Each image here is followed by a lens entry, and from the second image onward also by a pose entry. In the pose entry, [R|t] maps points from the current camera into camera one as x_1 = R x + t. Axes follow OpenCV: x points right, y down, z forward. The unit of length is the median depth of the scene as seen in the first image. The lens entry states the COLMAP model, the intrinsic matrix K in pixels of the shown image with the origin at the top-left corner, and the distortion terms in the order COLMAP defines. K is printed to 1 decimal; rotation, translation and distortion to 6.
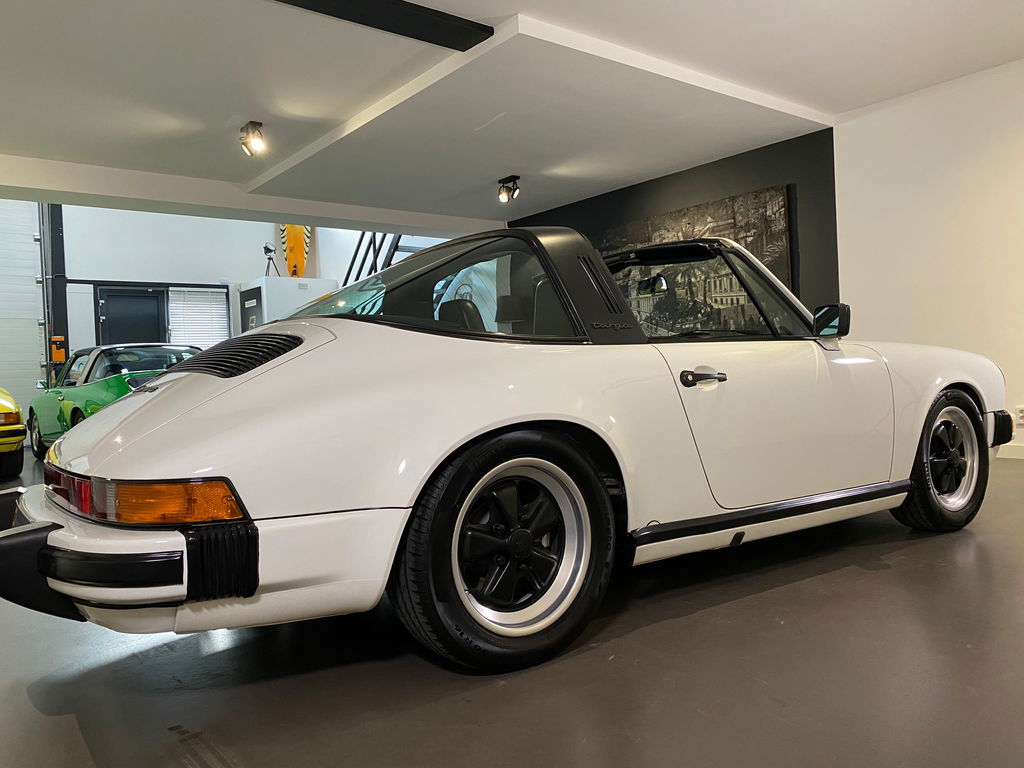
lens RADIAL K [[778.3, 0, 505.1], [0, 778.3, 377.6], [0, 0, 1]] dist [0.020308, -0.049204]
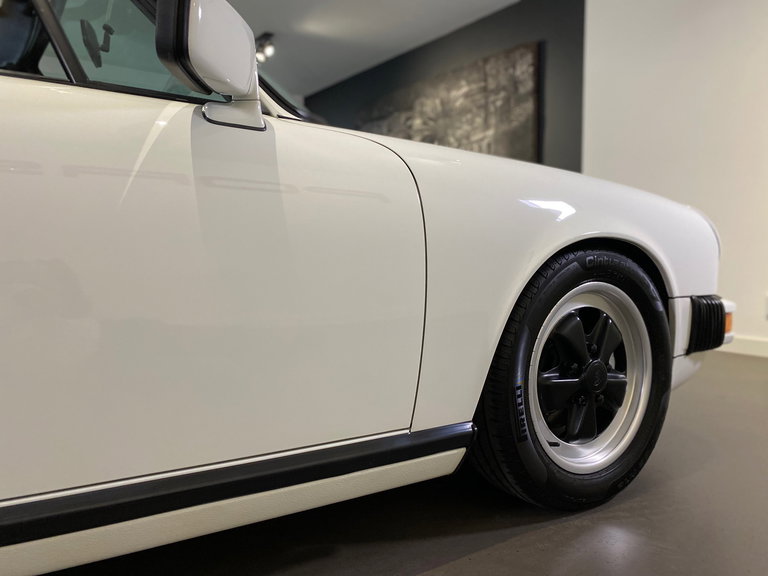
lens RADIAL K [[583.7, 0, 360.6], [0, 583.7, 281.3], [0, 0, 1]] dist [0.020308, -0.049204]
pose [[0.997166, 0.052945, -0.053444, 0.468239], [-0.050026, 0.997256, 0.054562, 0.024247], [0.056186, -0.051733, 0.997079, 0.636172]]
